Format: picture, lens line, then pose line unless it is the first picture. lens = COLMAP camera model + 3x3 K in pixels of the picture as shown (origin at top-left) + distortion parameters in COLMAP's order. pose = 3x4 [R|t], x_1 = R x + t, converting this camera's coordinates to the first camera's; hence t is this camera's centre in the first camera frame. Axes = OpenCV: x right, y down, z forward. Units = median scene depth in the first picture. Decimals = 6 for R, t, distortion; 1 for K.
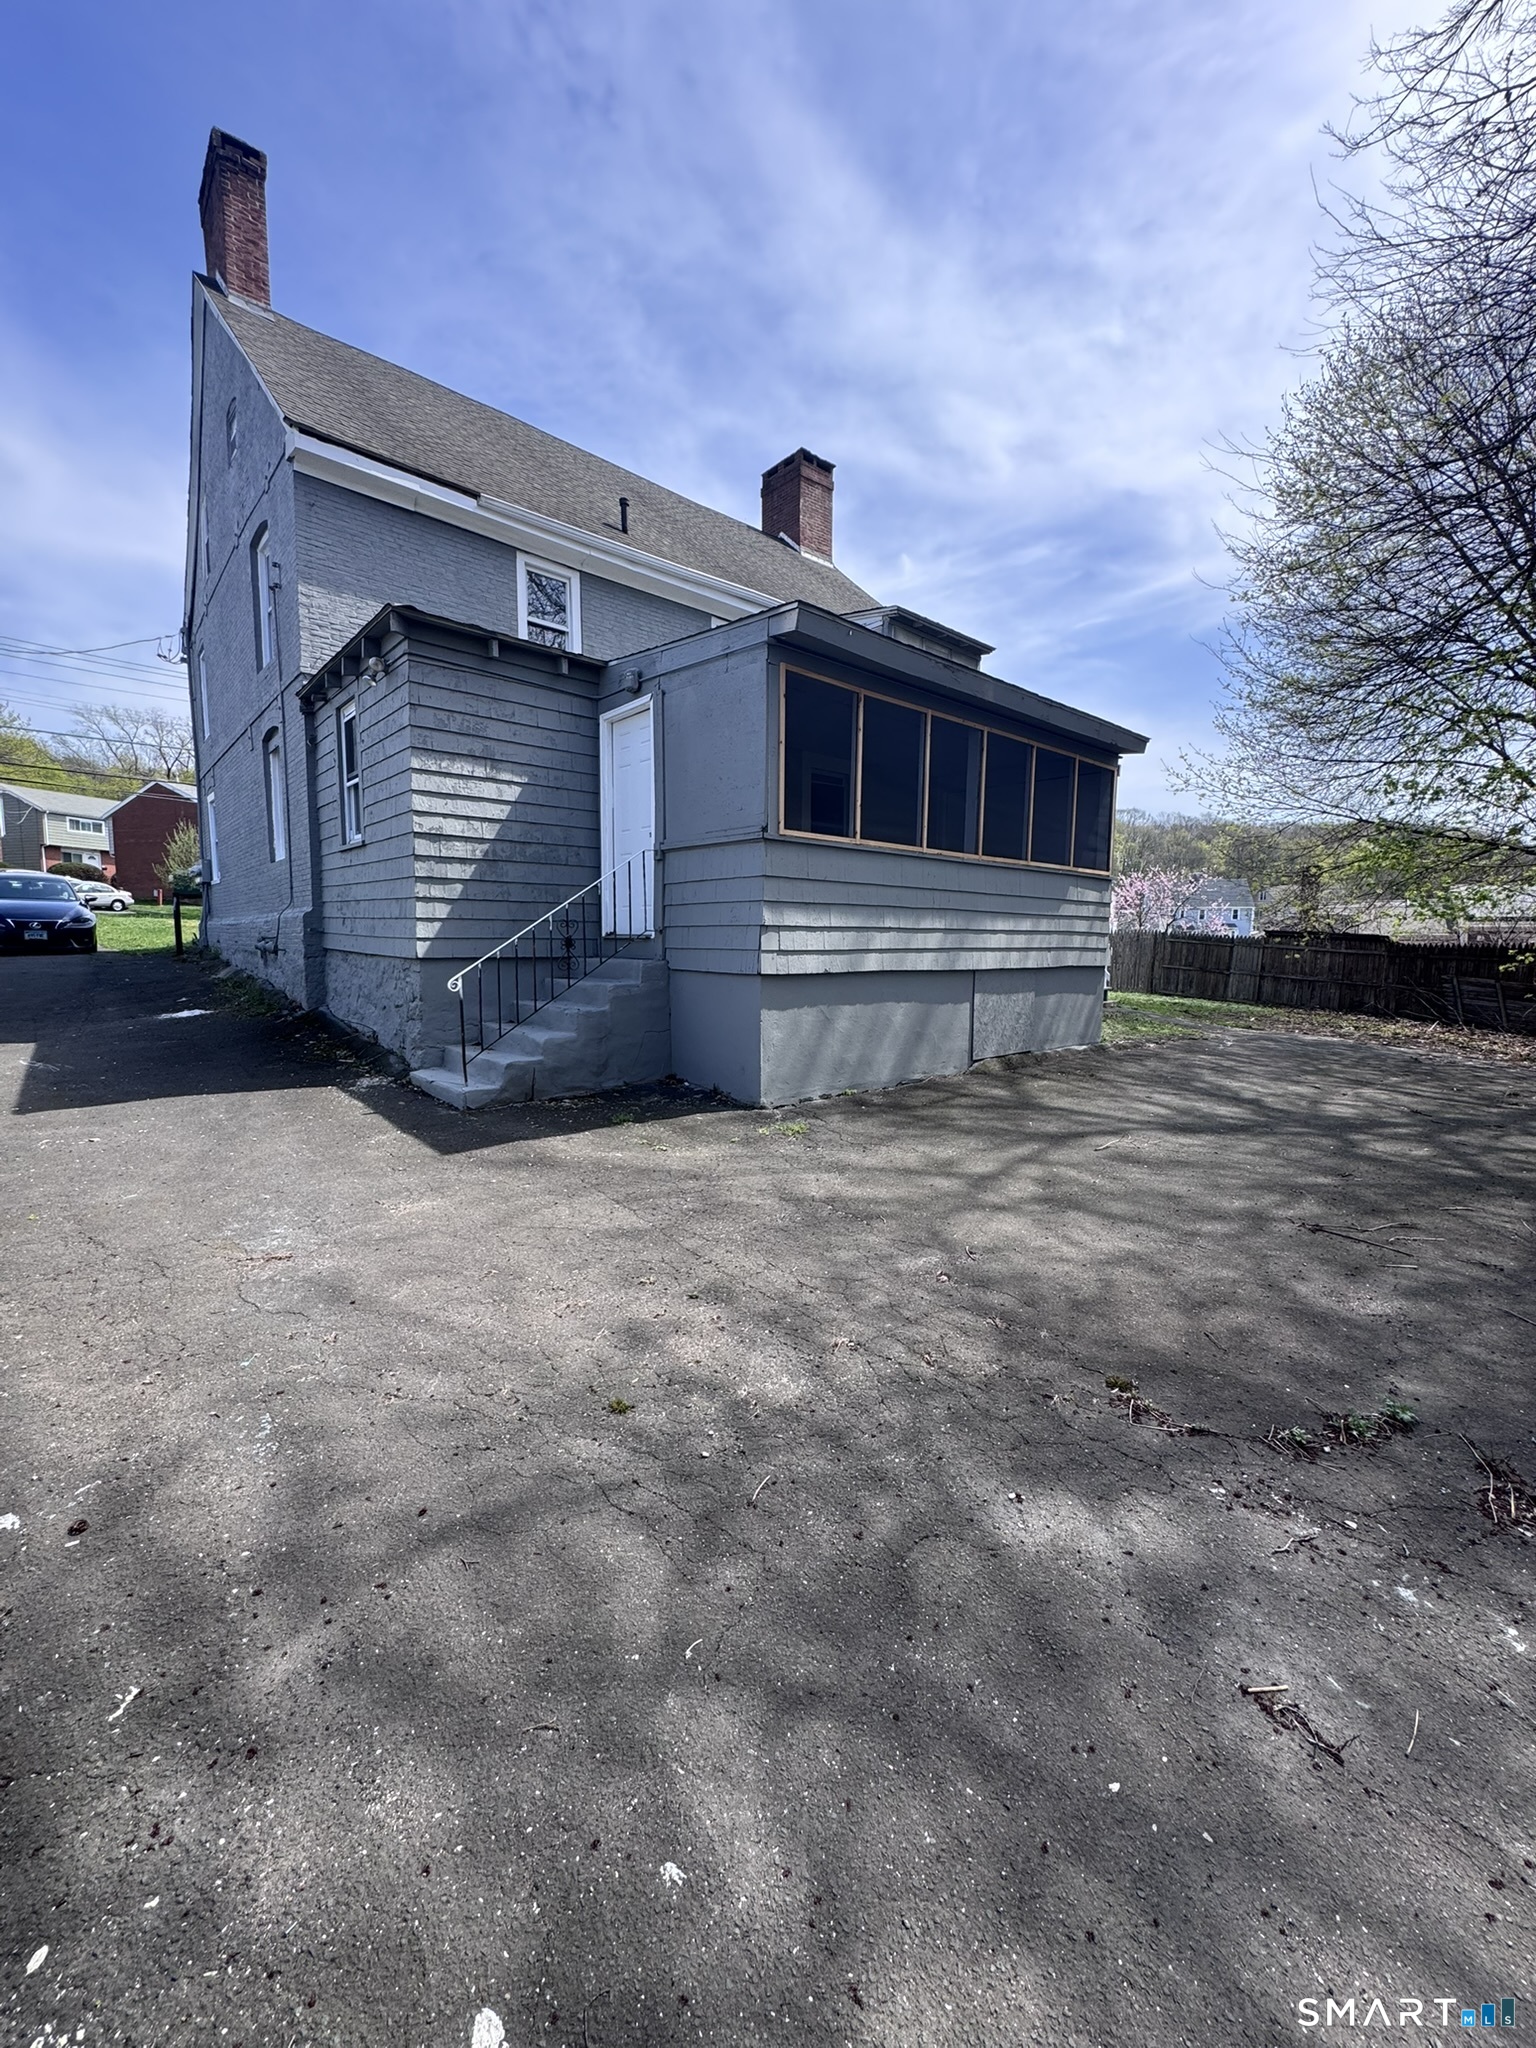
lens RADIAL K [[817.2, 0, 772.2], [0, 817.2, 1020.6], [0, 0, 1]] dist [-0.004144, 0.000479]
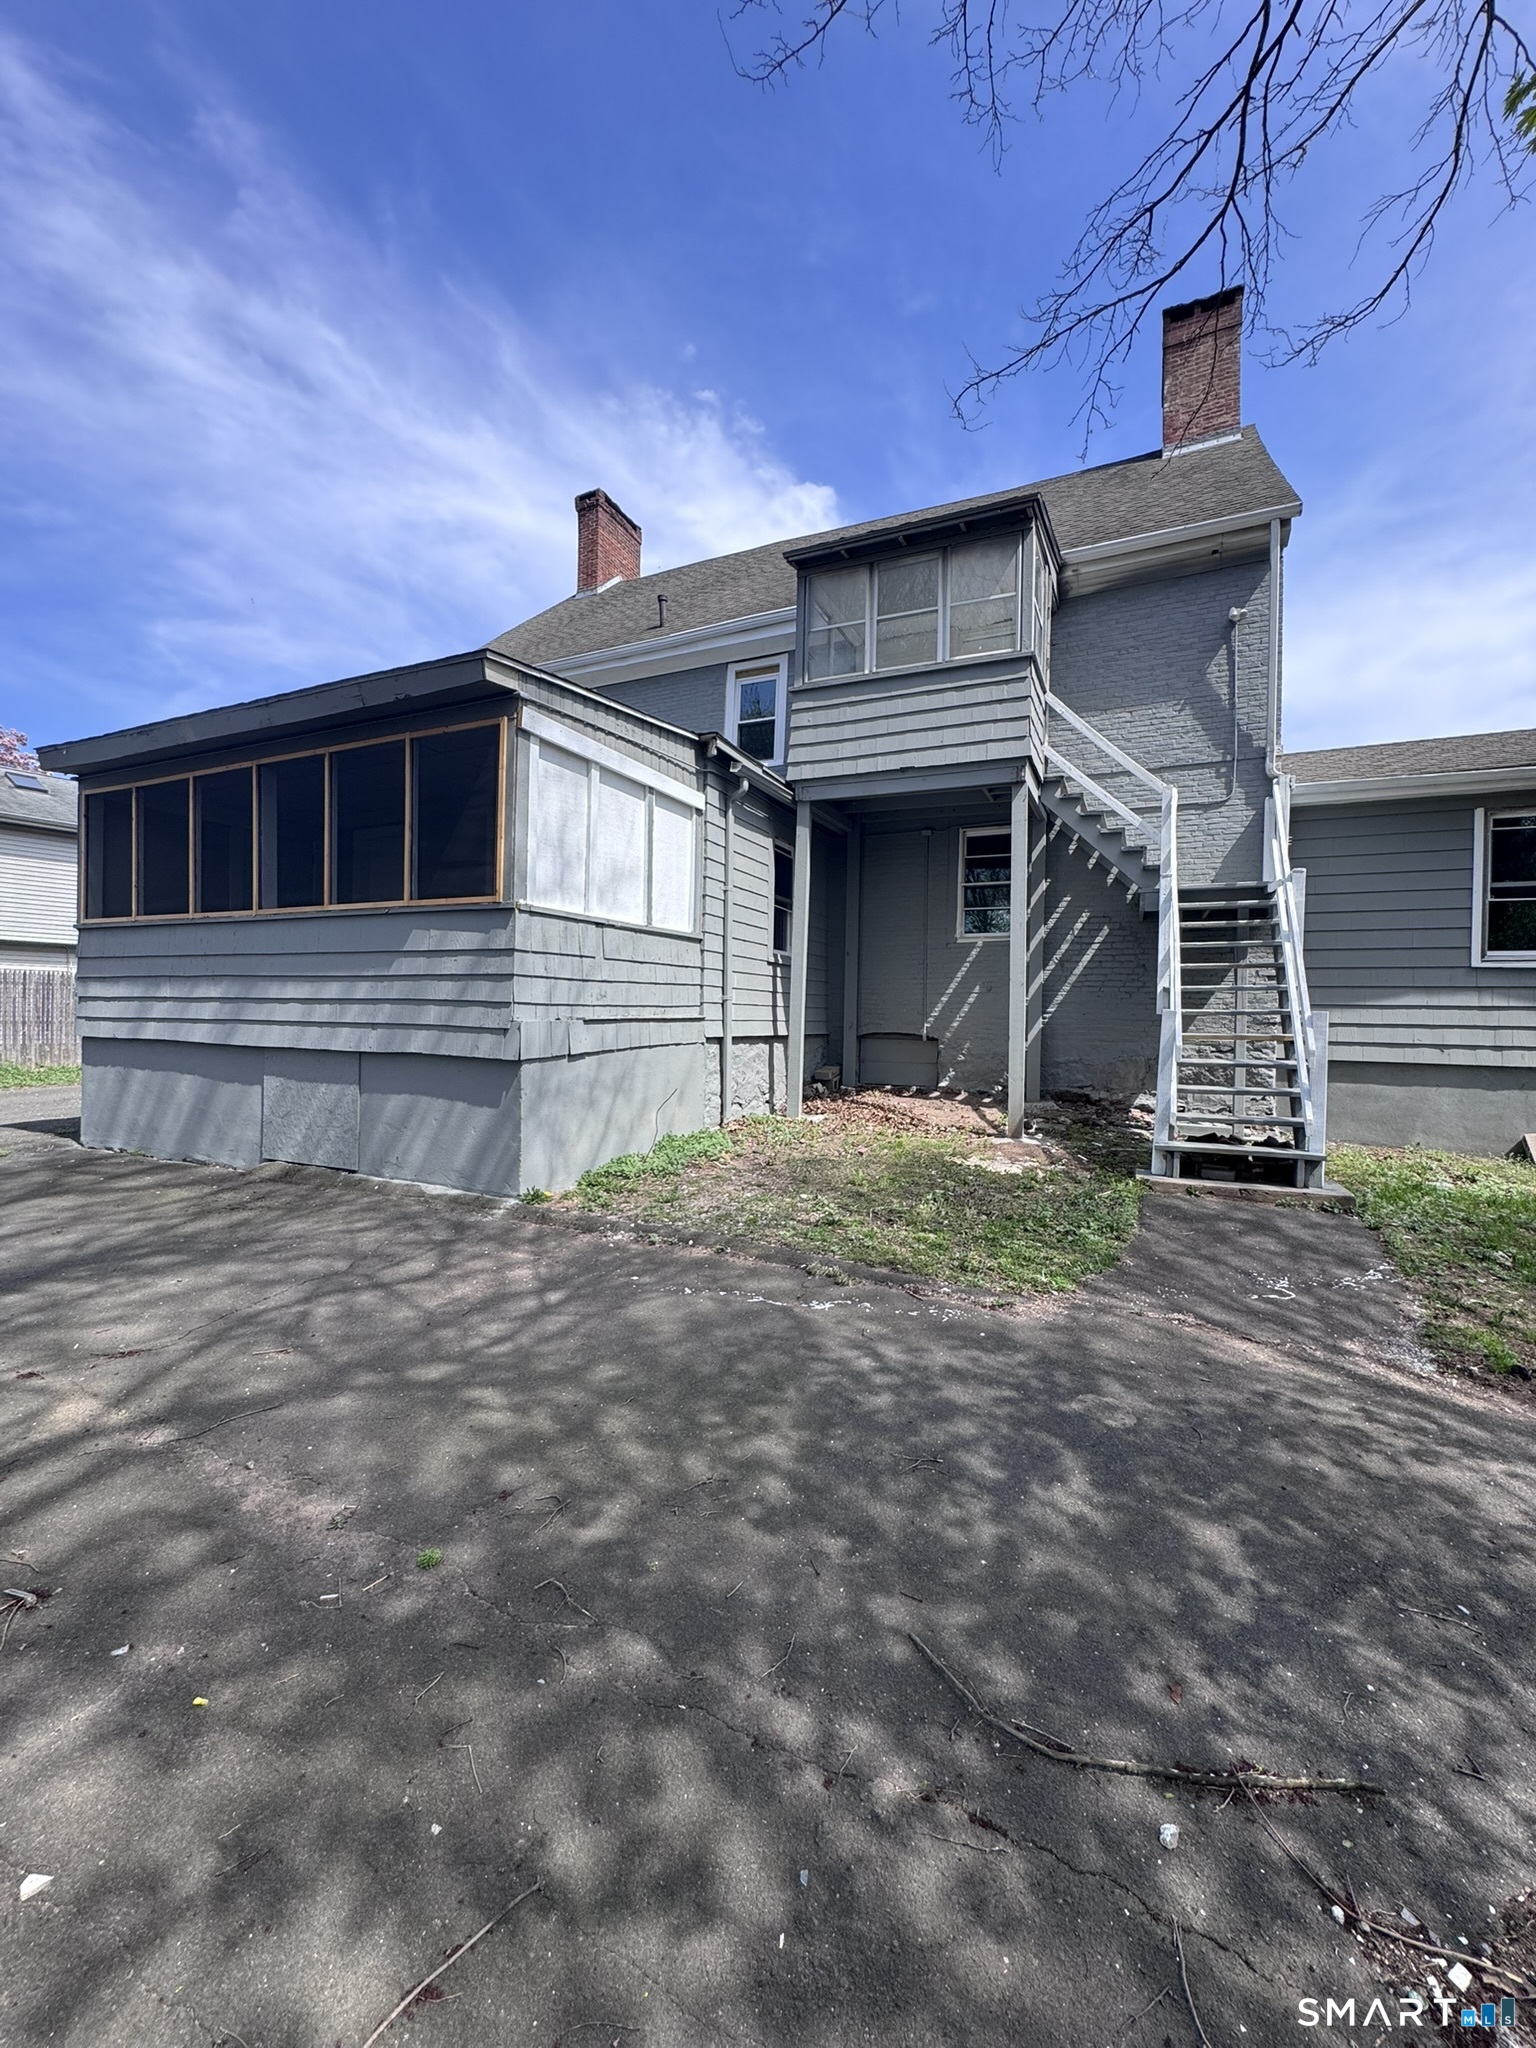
lens RADIAL K [[817.2, 0, 772.2], [0, 817.2, 1020.6], [0, 0, 1]] dist [-0.004144, 0.000479]
pose [[0.404387, 0.002810, -0.914584, 1.197128], [-0.107148, 0.993255, -0.044324, -0.106211], [0.908290, 0.115919, 0.401961, 1.125894]]
